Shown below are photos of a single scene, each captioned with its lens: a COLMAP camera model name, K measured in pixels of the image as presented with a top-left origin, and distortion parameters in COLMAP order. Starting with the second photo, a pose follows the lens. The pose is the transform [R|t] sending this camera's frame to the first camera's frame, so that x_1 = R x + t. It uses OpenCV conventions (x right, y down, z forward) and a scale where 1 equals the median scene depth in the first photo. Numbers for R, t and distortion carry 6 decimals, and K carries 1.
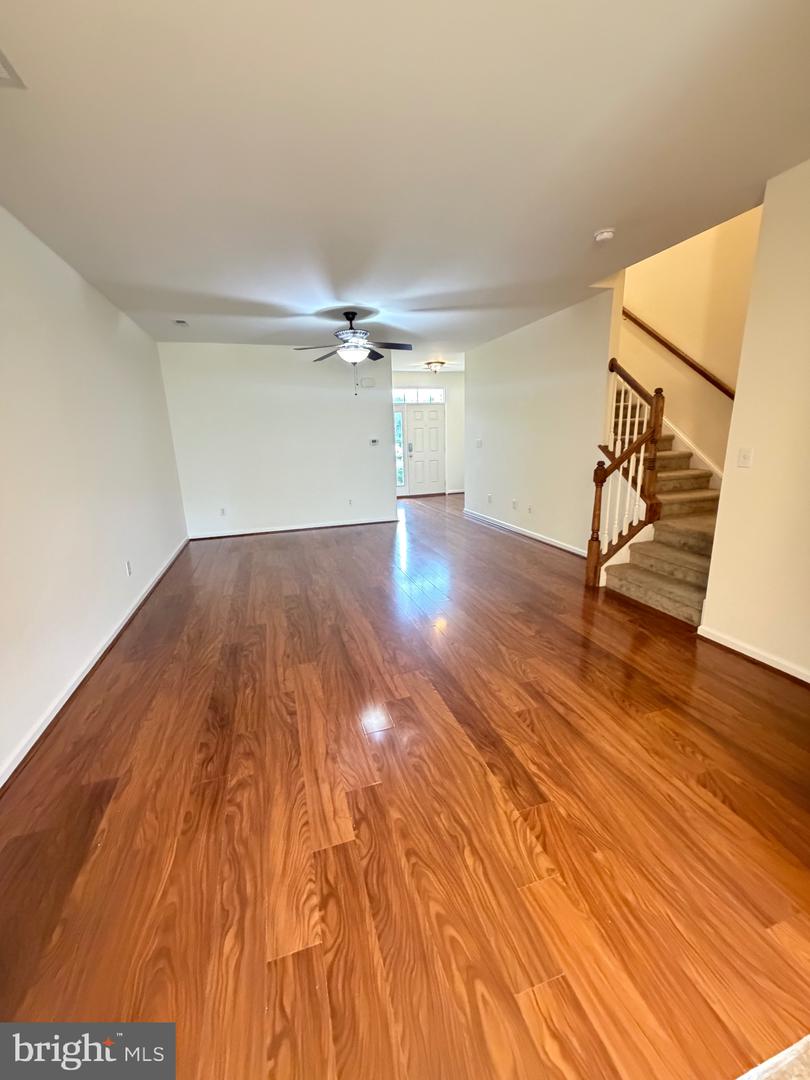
lens RADIAL K [[430.3, 0, 407.3], [0, 430.3, 538.5], [0, 0, 1]] dist [-0.001069, 0.001110]
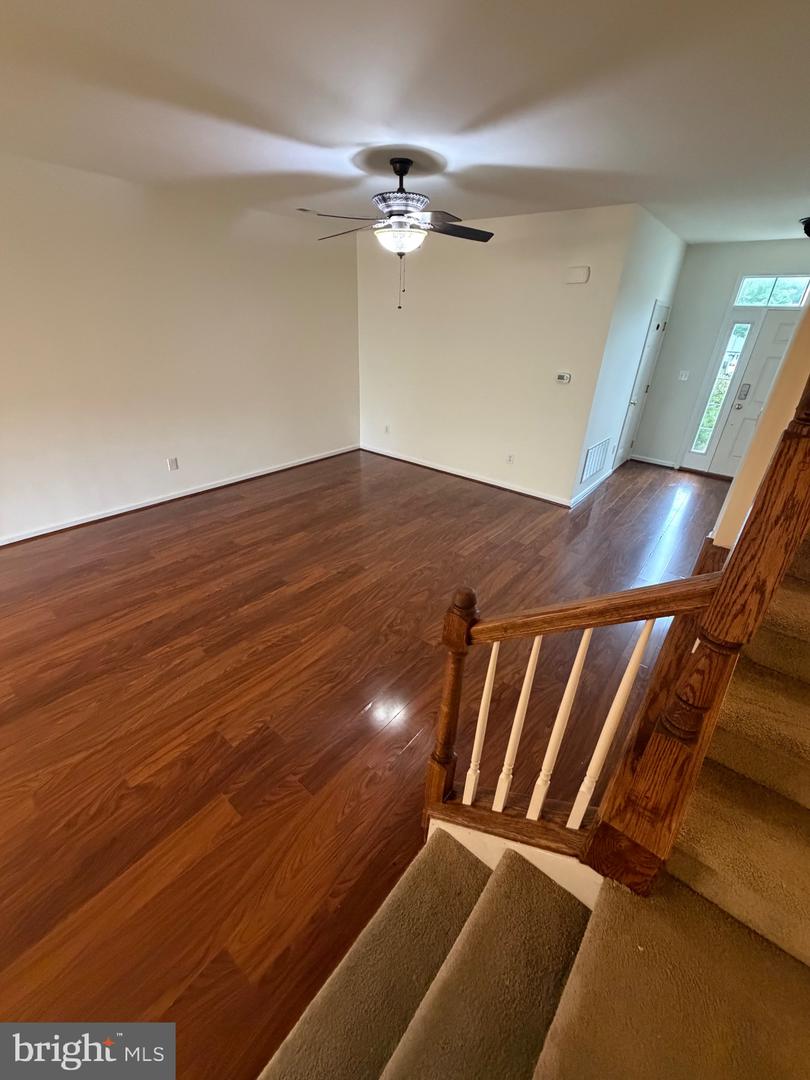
lens RADIAL K [[430.3, 0, 407.3], [0, 430.3, 538.5], [0, 0, 1]] dist [-0.001069, 0.001110]
pose [[0.552676, 0.428586, -0.714747, 0.598890], [-0.250602, 0.903405, 0.347935, -0.294807], [0.794825, -0.013179, 0.606695, 0.724588]]
